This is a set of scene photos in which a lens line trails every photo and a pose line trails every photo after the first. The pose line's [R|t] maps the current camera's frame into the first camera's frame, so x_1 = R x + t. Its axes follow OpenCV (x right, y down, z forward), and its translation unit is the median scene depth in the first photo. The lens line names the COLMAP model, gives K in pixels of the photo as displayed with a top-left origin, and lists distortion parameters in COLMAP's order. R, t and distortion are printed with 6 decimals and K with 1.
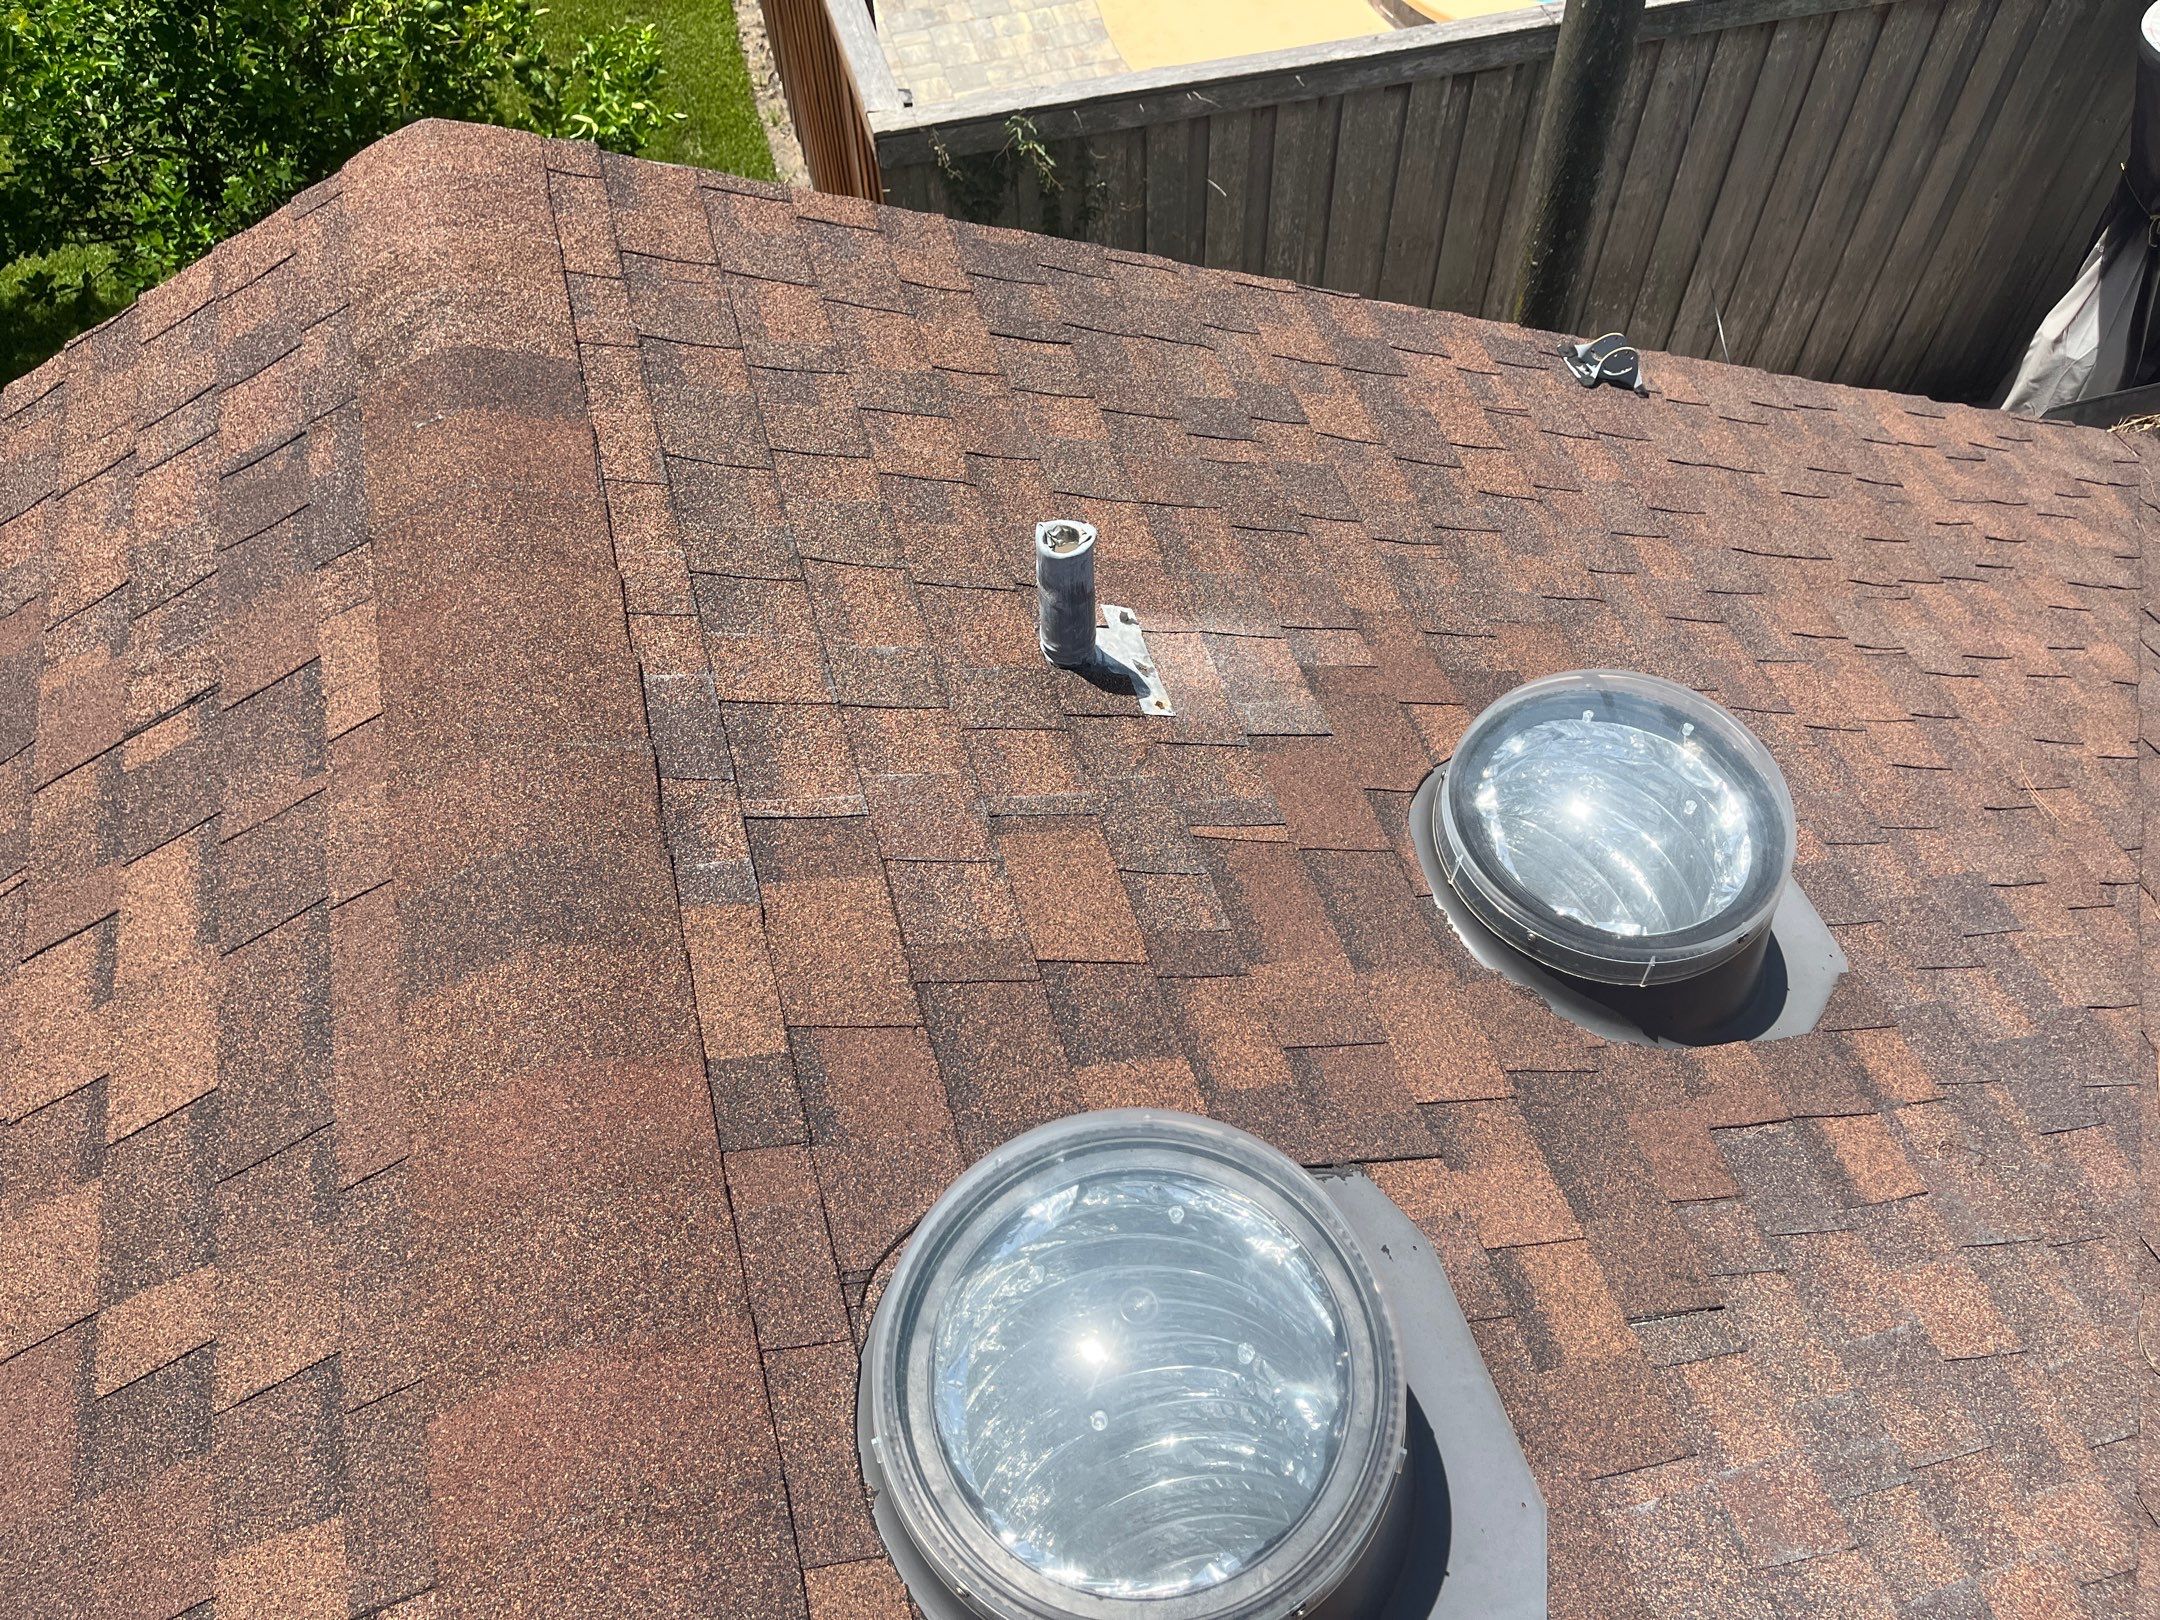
lens RADIAL K [[1639.1, 0, 1088.5], [0, 1639.1, 816.4], [0, 0, 1]] dist [0.067033, -0.092958]
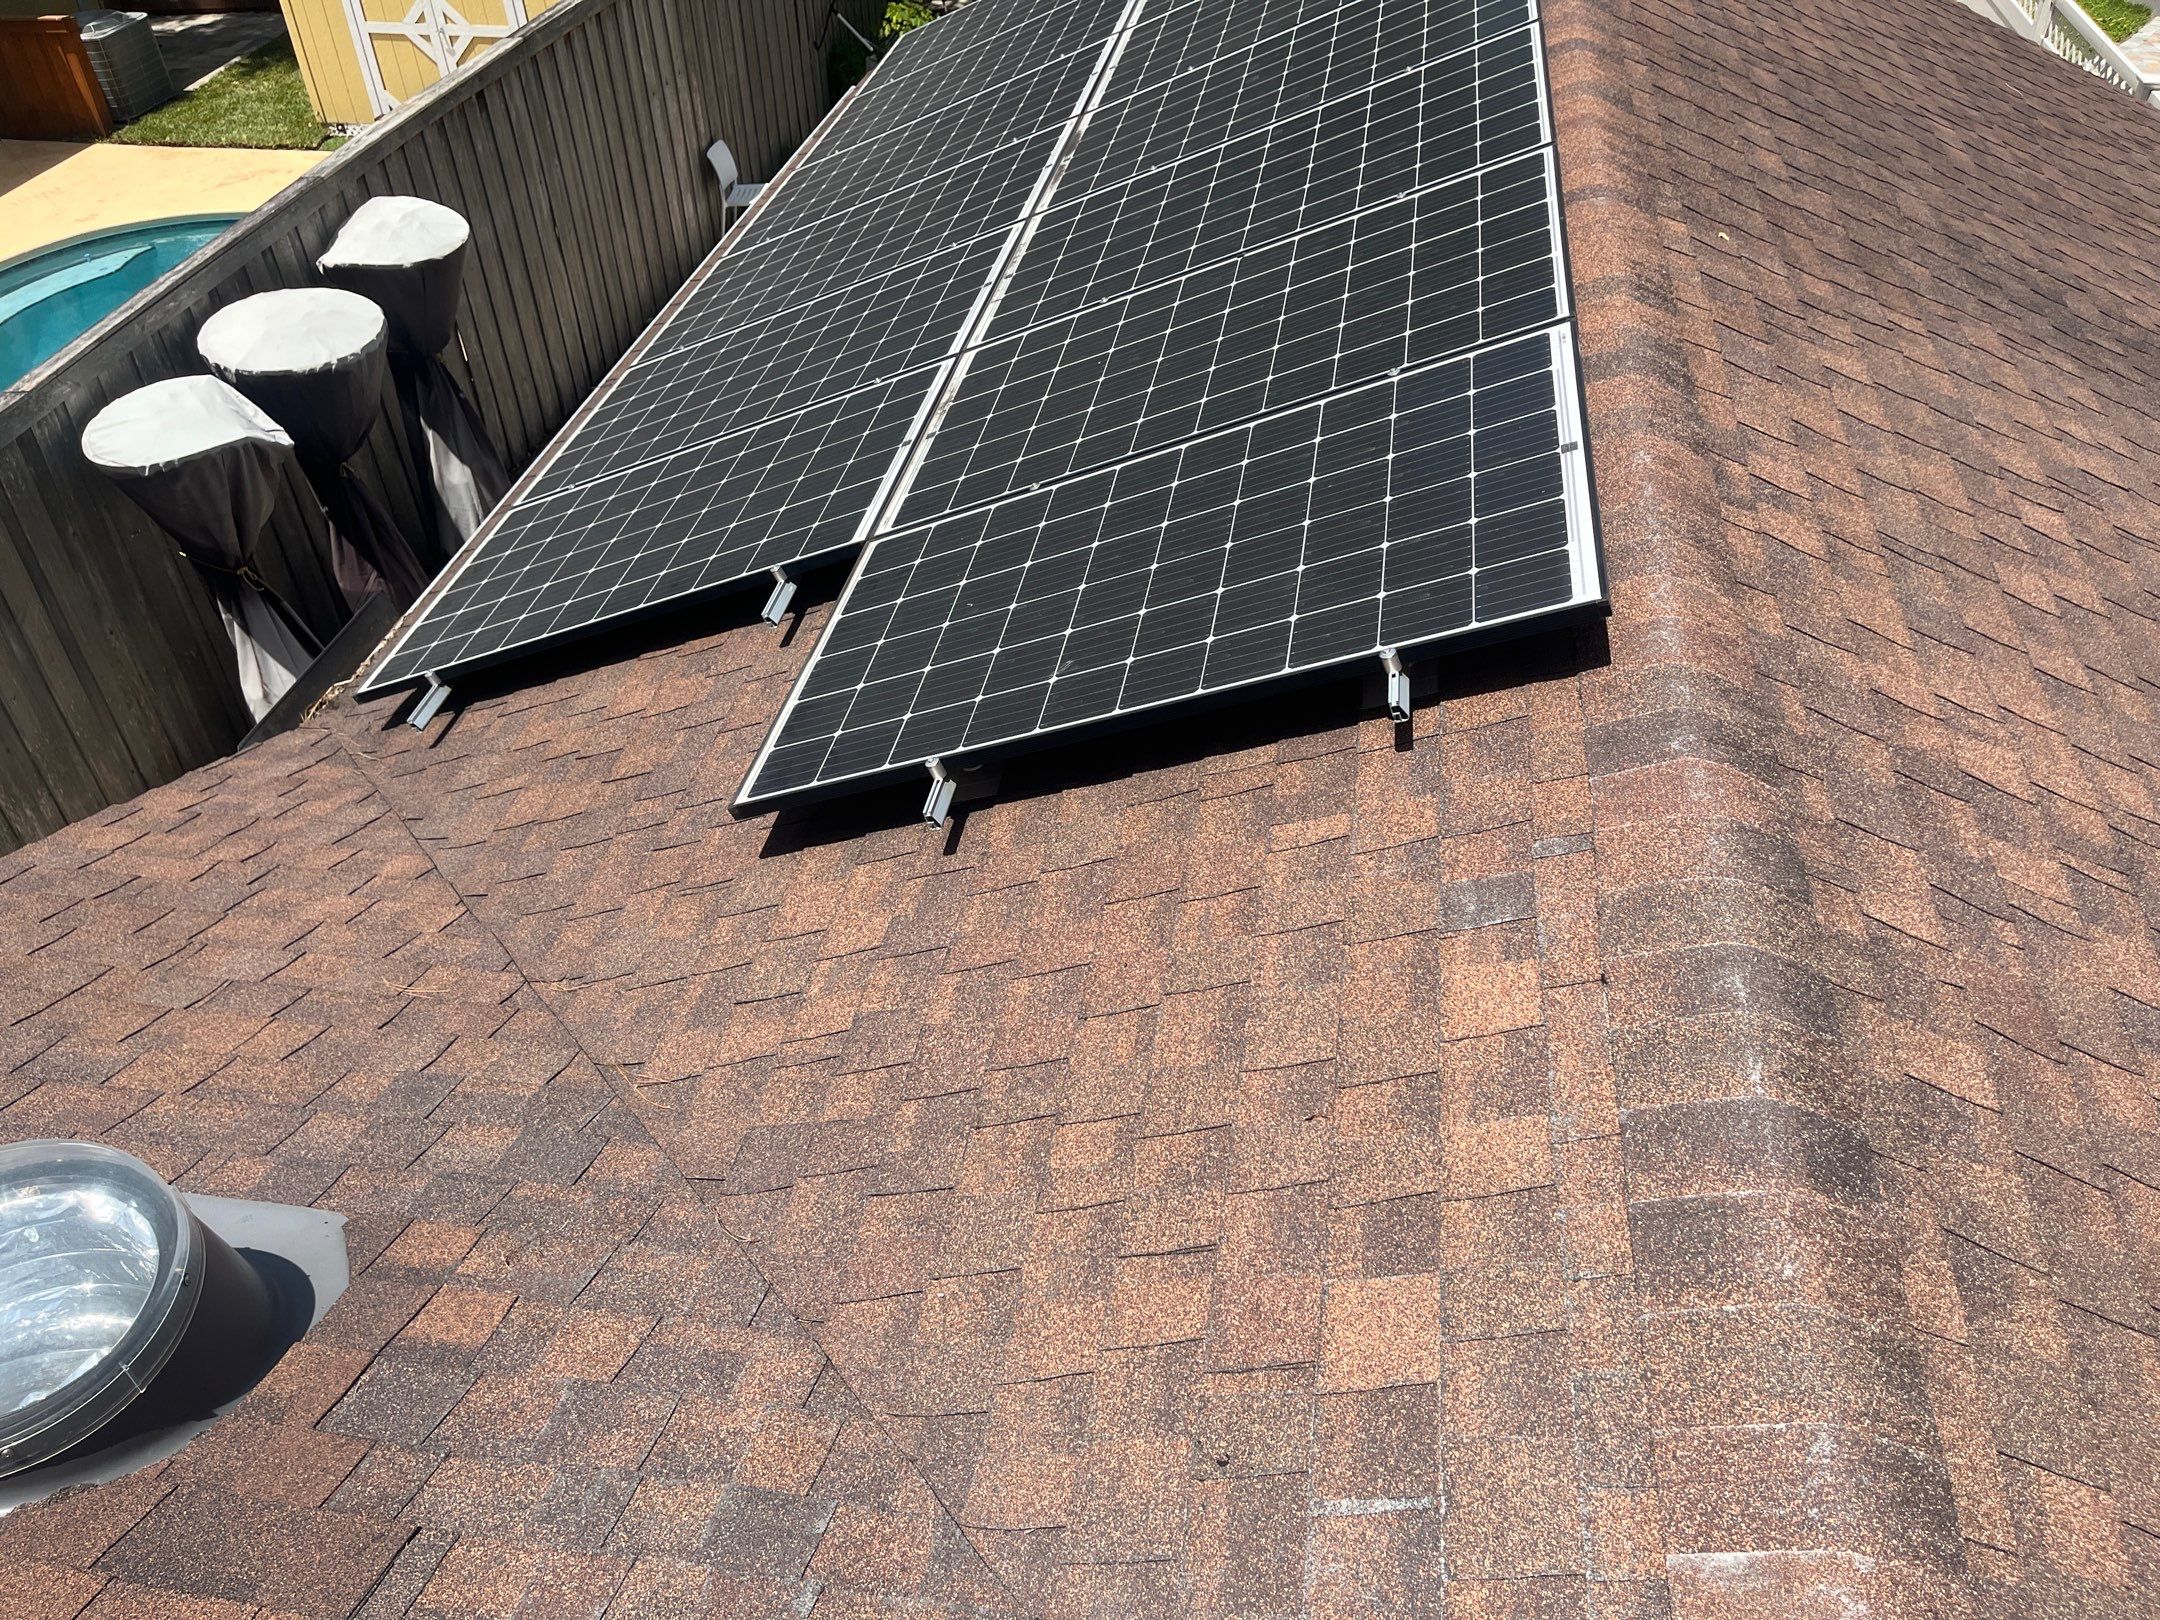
lens RADIAL K [[1639.1, 0, 1094.5], [0, 1639.1, 808.4], [0, 0, 1]] dist [0.067033, -0.092958]
pose [[0.438666, -0.585188, 0.682002, 0.105777], [0.734477, 0.670754, 0.103118, 0.165770], [-0.517799, 0.455680, 0.724044, -0.136488]]
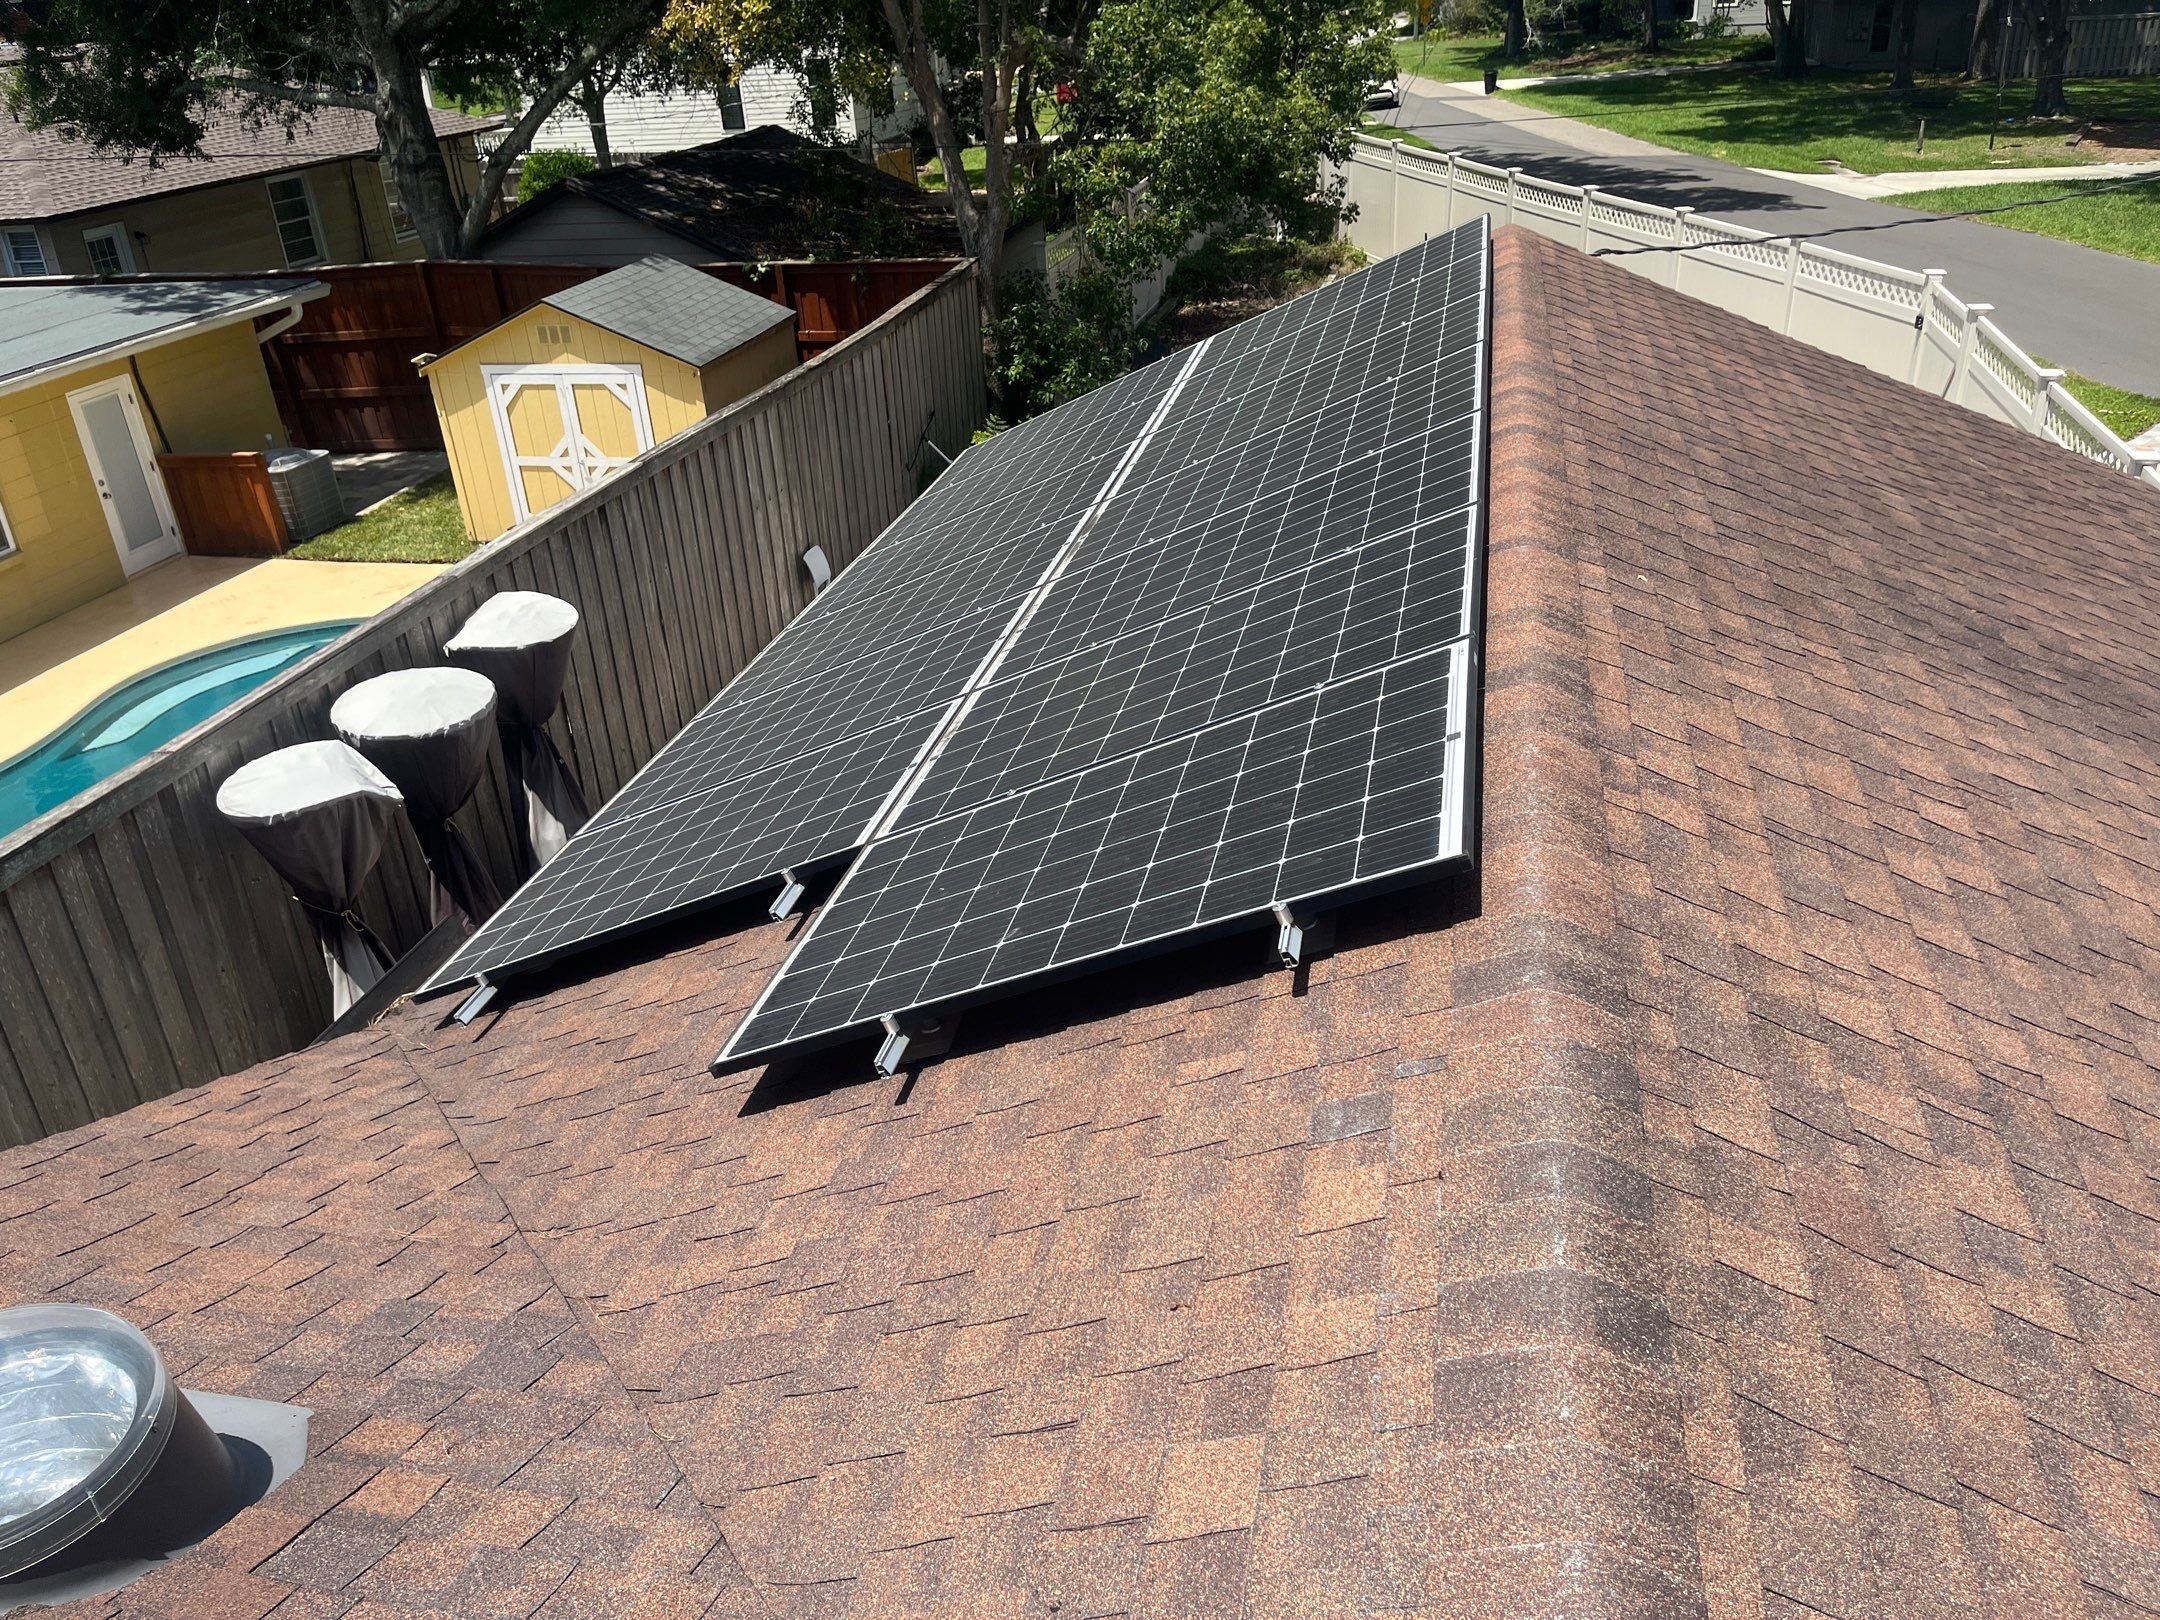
lens RADIAL K [[1639.1, 0, 1073.5], [0, 1639.1, 811.4], [0, 0, 1]] dist [0.067033, -0.092958]
pose [[0.491891, -0.418459, 0.763502, 0.012951], [0.734198, 0.670702, -0.105414, 0.337691], [-0.467971, 0.612414, 0.637144, -0.252014]]
